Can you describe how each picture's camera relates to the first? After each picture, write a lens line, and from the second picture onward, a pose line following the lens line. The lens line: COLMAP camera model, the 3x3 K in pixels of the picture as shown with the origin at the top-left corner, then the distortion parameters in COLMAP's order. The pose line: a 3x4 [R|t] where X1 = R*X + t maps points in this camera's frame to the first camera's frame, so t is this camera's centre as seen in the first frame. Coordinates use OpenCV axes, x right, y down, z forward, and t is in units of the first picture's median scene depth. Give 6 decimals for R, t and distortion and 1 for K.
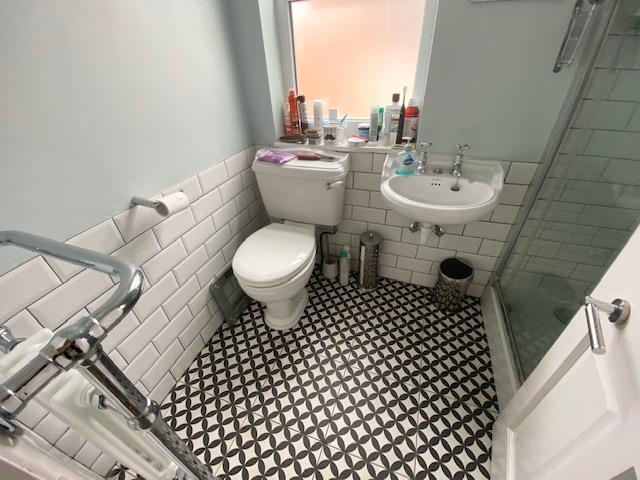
lens RADIAL K [[261.2, 0, 319.7], [0, 261.2, 240.9], [0, 0, 1]] dist [0.011390, 0.000090]
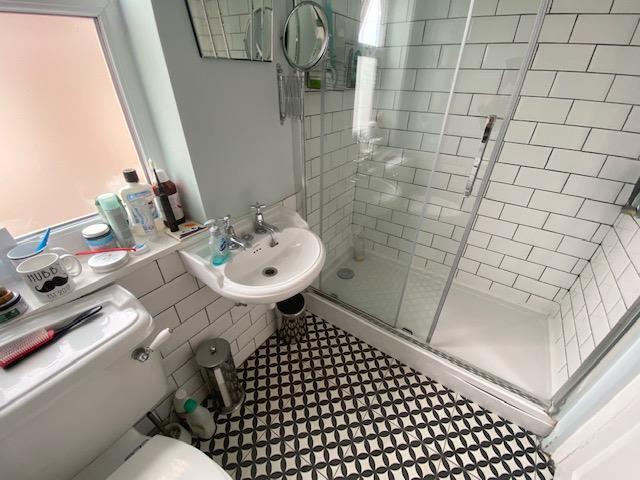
lens RADIAL K [[261.2, 0, 319.6], [0, 261.2, 239.0], [0, 0, 1]] dist [0.011390, 0.000090]
pose [[0.242738, -0.475242, 0.845709, -0.208768], [0.525698, 0.797122, 0.297051, -0.345601], [-0.815304, 0.372482, 0.443325, 0.360025]]
